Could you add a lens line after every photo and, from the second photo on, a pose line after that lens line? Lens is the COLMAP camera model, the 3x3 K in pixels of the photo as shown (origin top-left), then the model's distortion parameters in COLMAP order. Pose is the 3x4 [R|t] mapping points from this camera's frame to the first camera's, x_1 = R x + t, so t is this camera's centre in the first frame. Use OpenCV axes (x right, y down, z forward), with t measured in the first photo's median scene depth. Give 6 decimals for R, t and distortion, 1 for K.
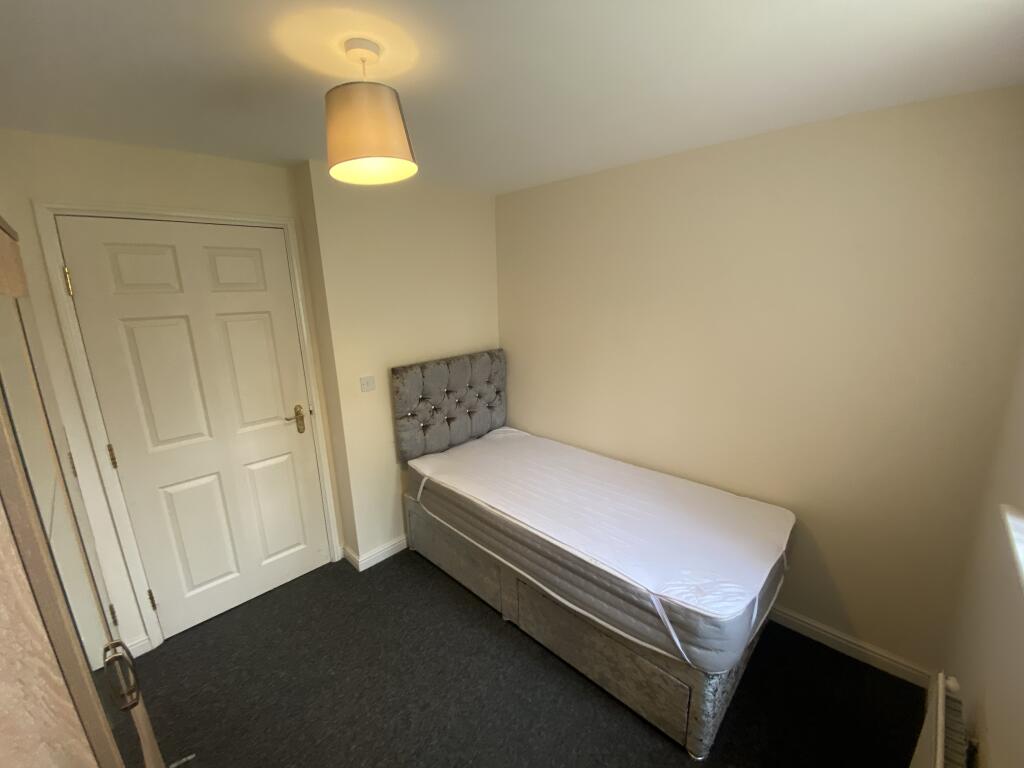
lens RADIAL K [[414.5, 0, 521.0], [0, 414.5, 383.7], [0, 0, 1]] dist [0.036479, -0.026399]
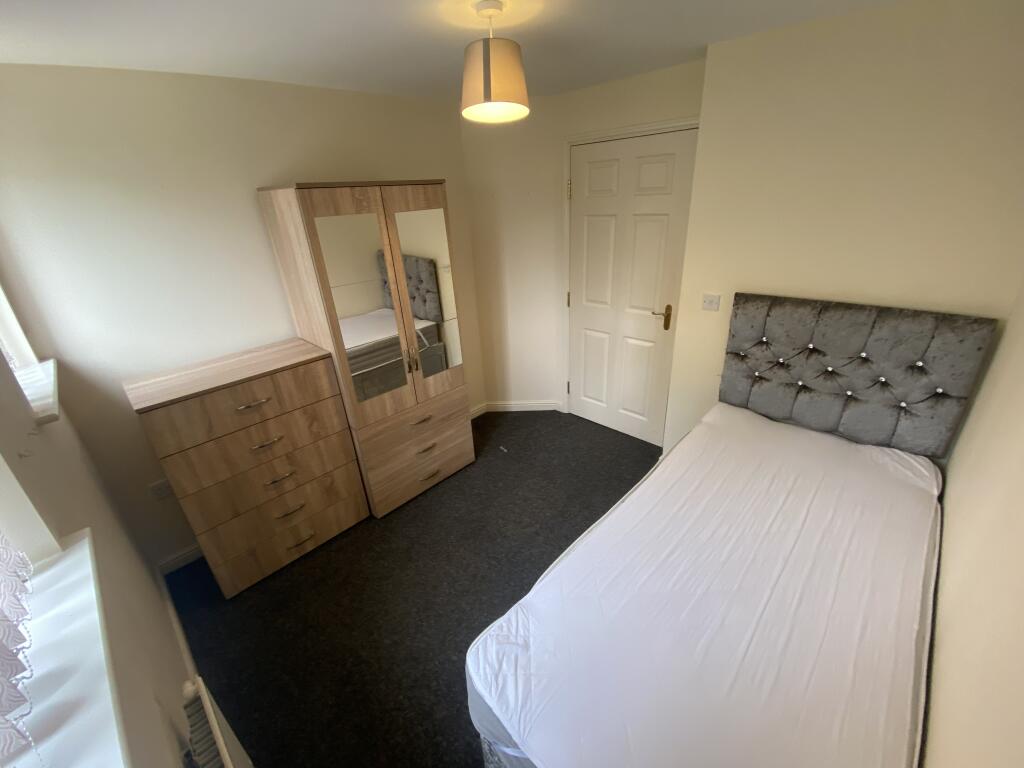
lens RADIAL K [[414.5, 0, 521.0], [0, 414.5, 383.7], [0, 0, 1]] dist [0.036479, -0.026399]
pose [[-0.002316, 0.432316, -0.901719, 0.538354], [-0.180733, 0.886691, 0.425576, -0.157706], [0.983530, 0.163956, 0.076080, 0.547091]]
